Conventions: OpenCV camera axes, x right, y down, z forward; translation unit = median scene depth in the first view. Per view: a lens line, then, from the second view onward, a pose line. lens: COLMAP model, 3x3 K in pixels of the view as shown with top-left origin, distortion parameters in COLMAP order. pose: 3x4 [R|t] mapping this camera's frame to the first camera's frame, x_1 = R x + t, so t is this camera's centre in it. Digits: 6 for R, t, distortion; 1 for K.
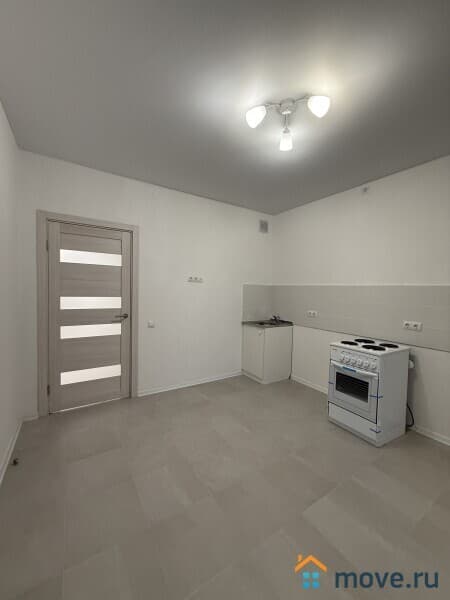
lens RADIAL K [[239.5, 0, 224.3], [0, 239.5, 301.3], [0, 0, 1]] dist [-0.000460, 0.000424]
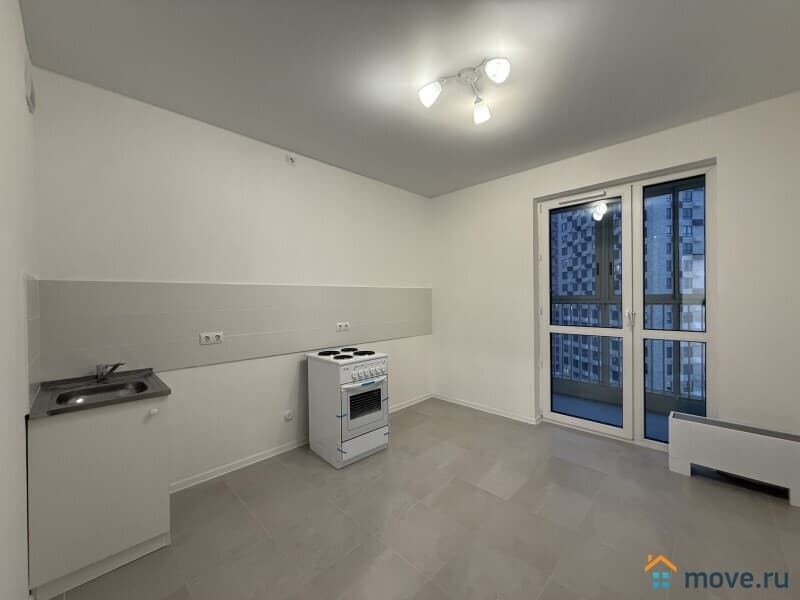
lens RADIAL K [[319.3, 0, 400.6], [0, 319.3, 301.4], [0, 0, 1]] dist [-0.000460, 0.000424]
pose [[-0.219962, -0.035860, 0.974849, -0.572567], [0.052605, 0.997434, 0.048560, -0.055295], [-0.974089, 0.061963, -0.217511, 1.056331]]
